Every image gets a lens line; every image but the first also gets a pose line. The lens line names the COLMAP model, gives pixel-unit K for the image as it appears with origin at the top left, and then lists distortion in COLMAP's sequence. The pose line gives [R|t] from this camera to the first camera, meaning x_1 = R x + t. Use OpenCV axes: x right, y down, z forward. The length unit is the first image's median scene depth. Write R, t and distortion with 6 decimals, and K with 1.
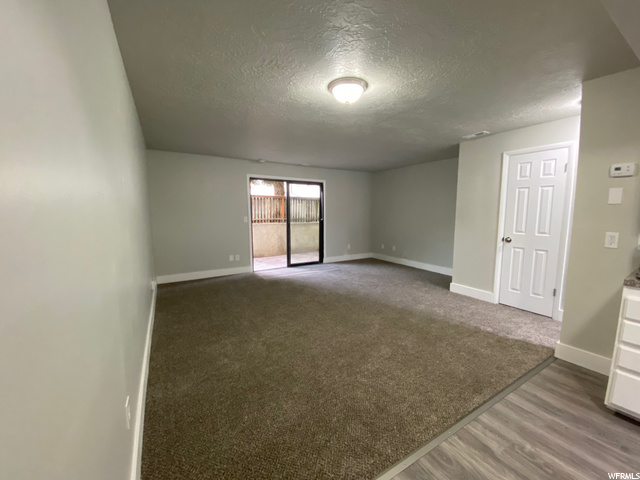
lens RADIAL K [[258.4, 0, 320.0], [0, 258.4, 240.0], [0, 0, 1]] dist [0.016148, -0.018766]
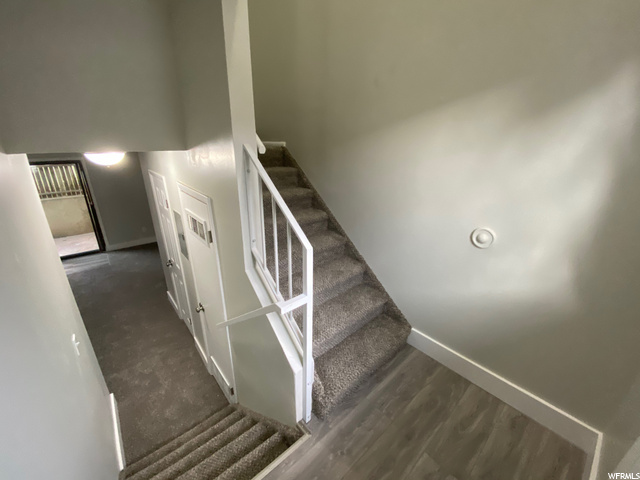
lens RADIAL K [[258.4, 0, 320.0], [0, 258.4, 240.0], [0, 0, 1]] dist [0.016148, -0.018766]
pose [[0.984803, -0.048372, 0.166804, 1.033824], [0.004220, 0.966812, 0.255455, -0.305233], [-0.173625, -0.250869, 0.952323, 0.020792]]
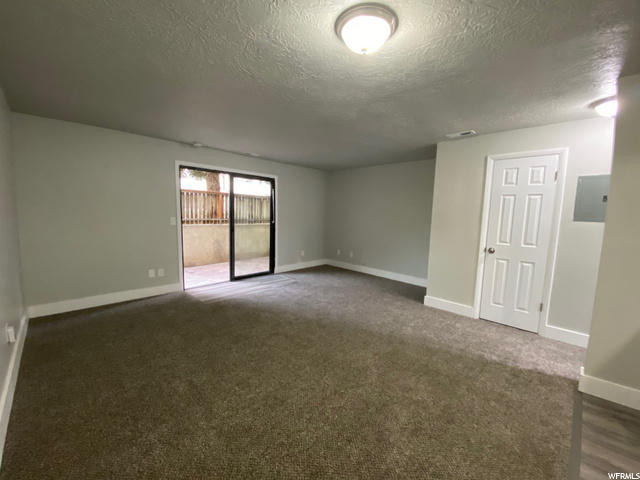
lens RADIAL K [[258.4, 0, 320.0], [0, 258.4, 240.0], [0, 0, 1]] dist [0.016148, -0.018766]
pose [[0.967122, -0.001475, 0.254310, -0.098781], [0.000782, 0.999996, 0.002827, -0.038803], [-0.254313, -0.002536, 0.967119, 0.242842]]
